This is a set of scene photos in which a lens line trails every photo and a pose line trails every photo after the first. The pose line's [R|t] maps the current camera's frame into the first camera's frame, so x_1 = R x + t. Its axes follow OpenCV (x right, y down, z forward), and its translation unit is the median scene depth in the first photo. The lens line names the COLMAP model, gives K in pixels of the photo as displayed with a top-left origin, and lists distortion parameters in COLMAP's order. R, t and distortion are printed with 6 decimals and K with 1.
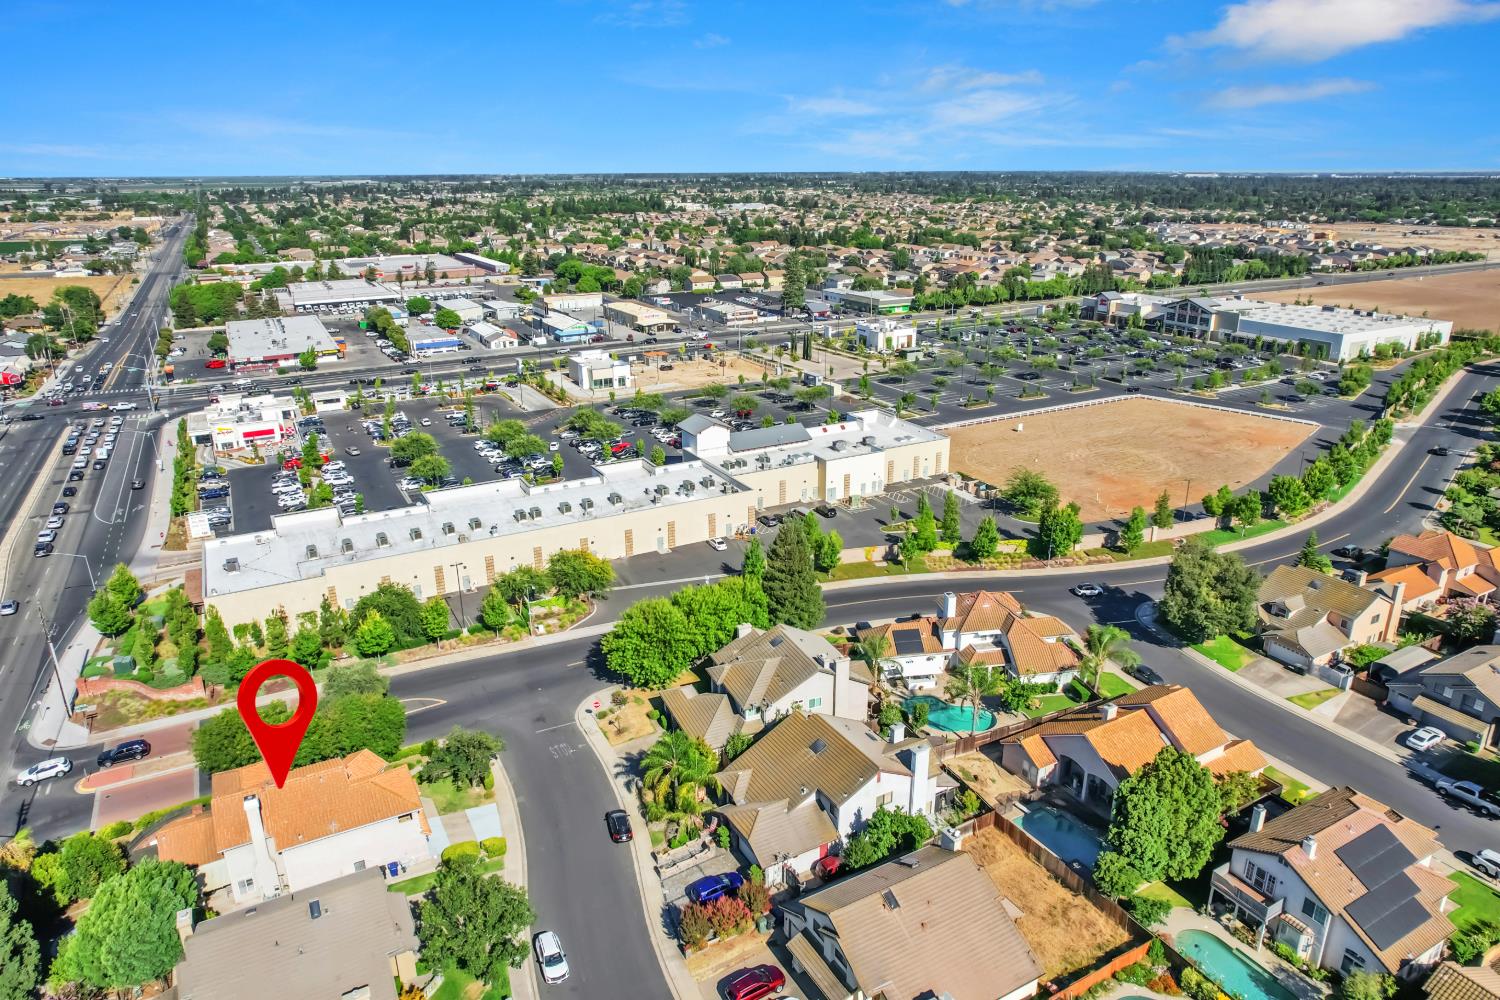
lens RADIAL K [[955.8, 0, 756.1], [0, 955.8, 497.0], [0, 0, 1]] dist [-0.074531, 0.063849]
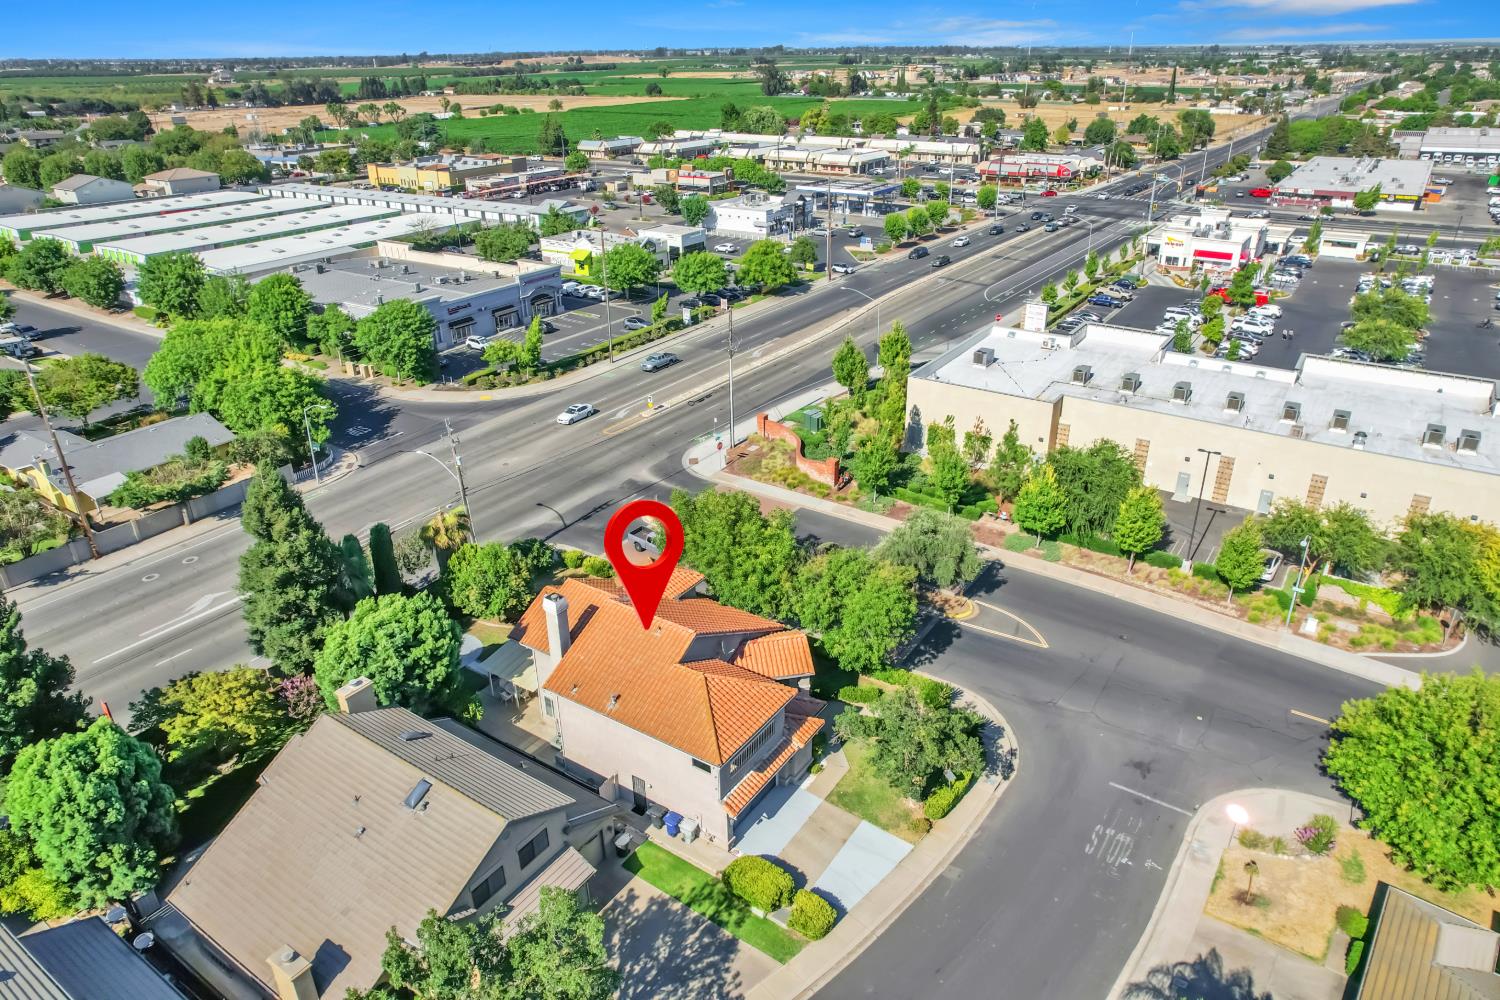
lens RADIAL K [[955.8, 0, 756.7], [0, 955.8, 506.6], [0, 0, 1]] dist [-0.074531, 0.063849]
pose [[0.452357, 0.390147, -0.801972, 0.016220], [-0.283867, 0.915455, 0.285239, 0.010432], [0.845455, 0.098623, 0.524862, 0.286903]]
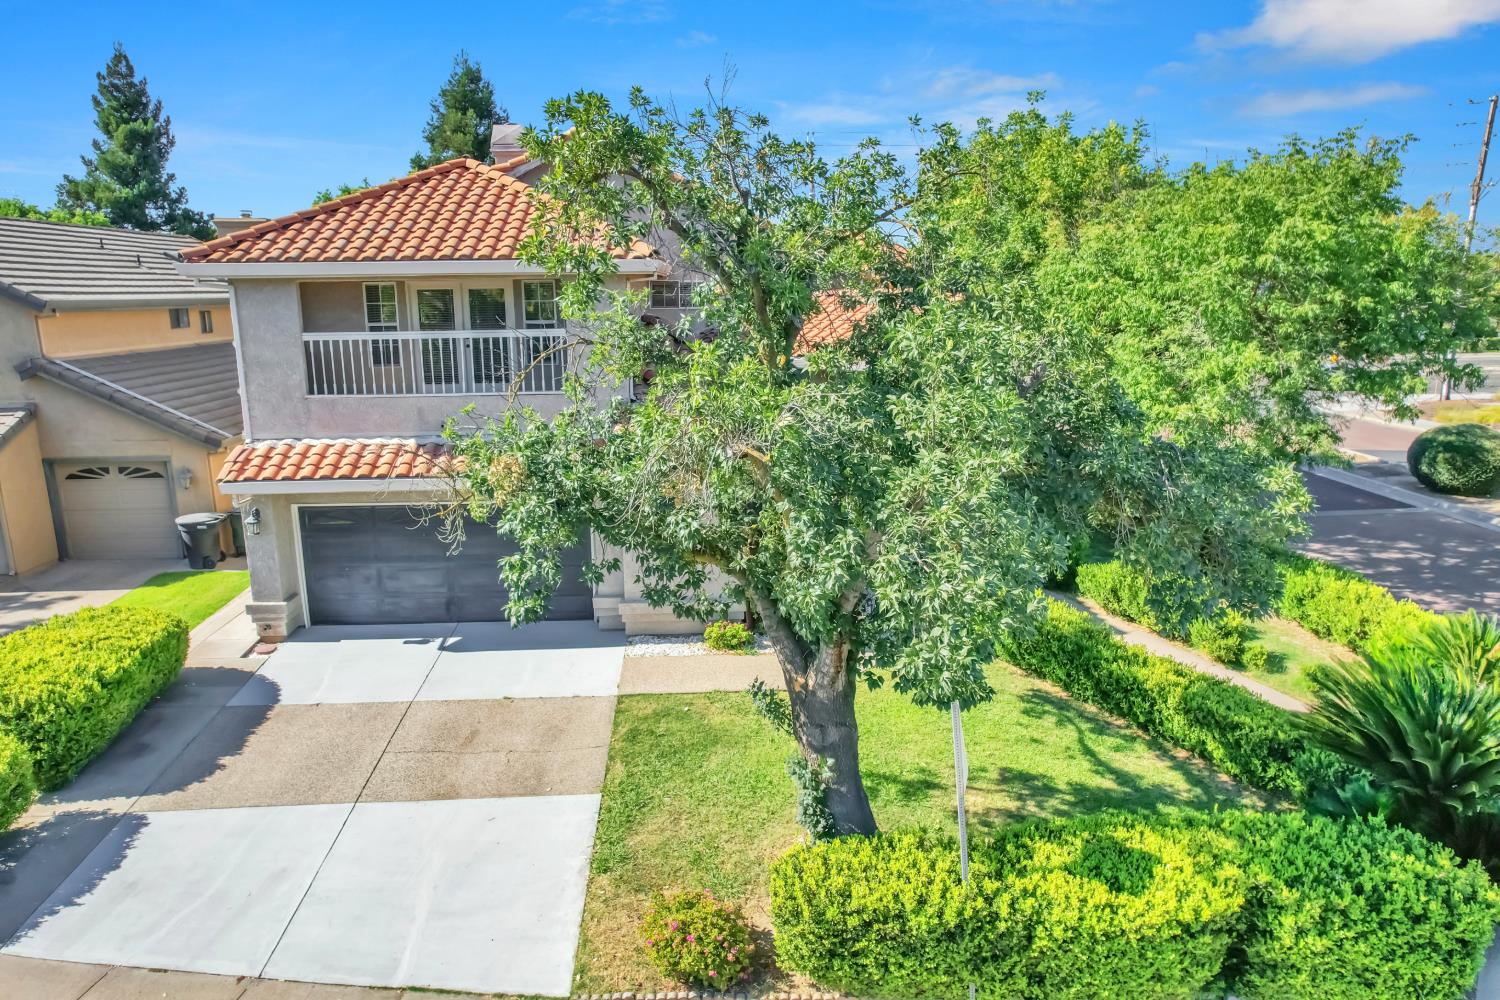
lens RADIAL K [[955.8, 0, 756.0], [0, 955.8, 502.9], [0, 0, 1]] dist [-0.074531, 0.063849]
pose [[-0.445119, 0.203031, -0.872151, -0.098274], [-0.287876, 0.889812, 0.354066, 0.111531], [0.847937, 0.408673, -0.337624, 0.469192]]
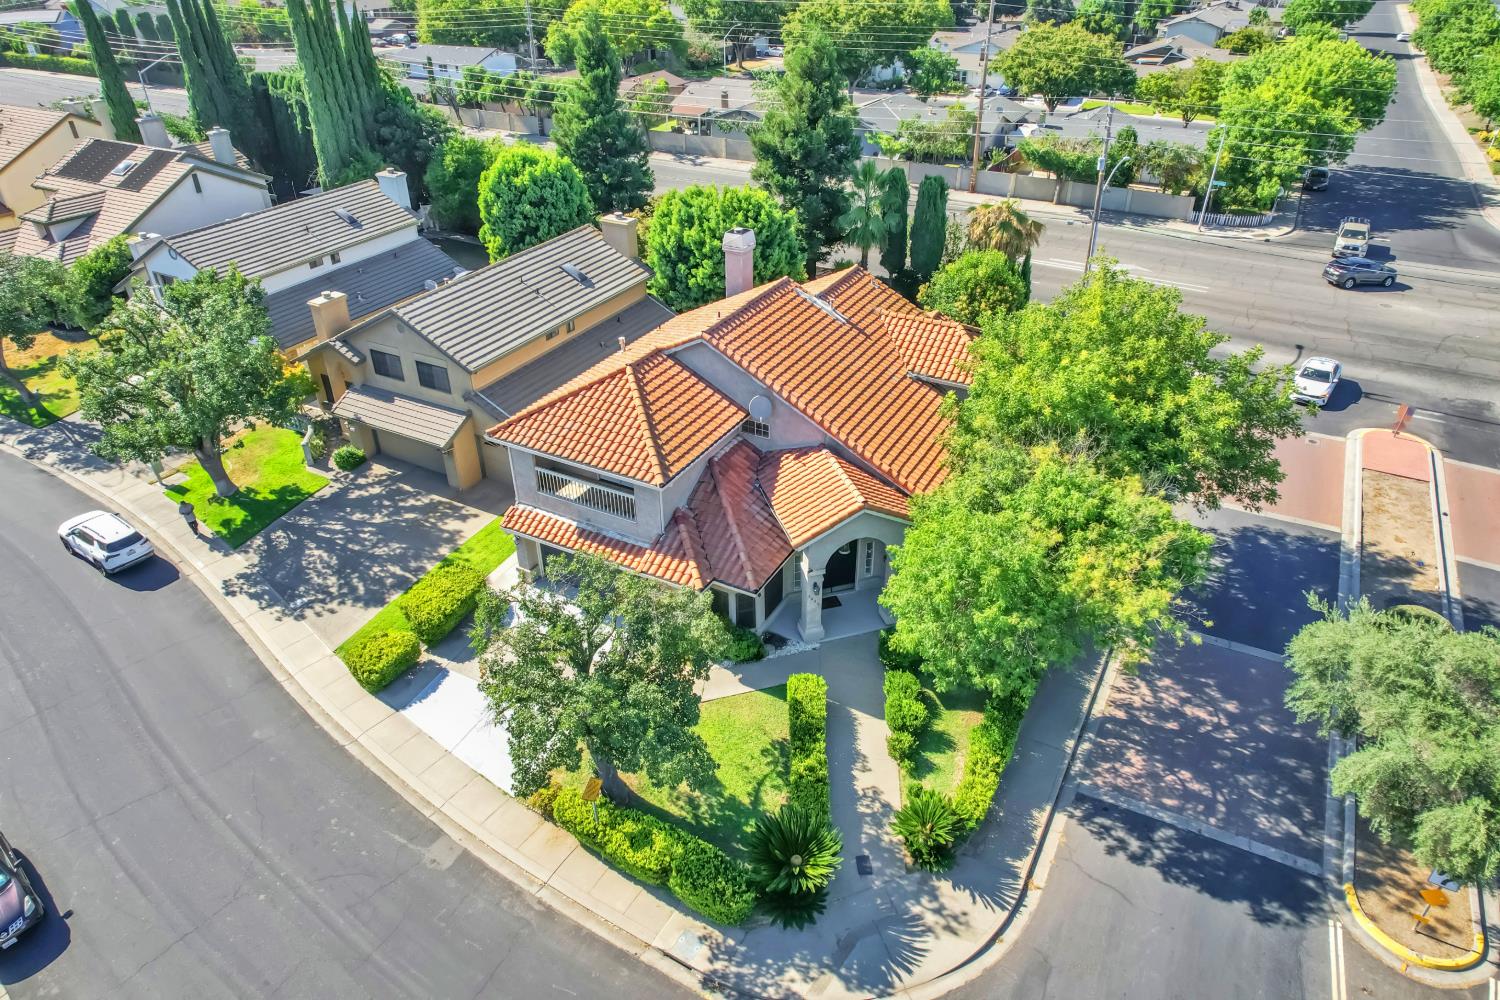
lens RADIAL K [[955.8, 0, 756.3], [0, 955.8, 501.1], [0, 0, 1]] dist [-0.074531, 0.063849]
pose [[-0.848148, 0.291775, -0.442168, -0.107990], [-0.162710, 0.650839, 0.741575, 0.015566], [0.504154, 0.700911, -0.504533, 0.512594]]
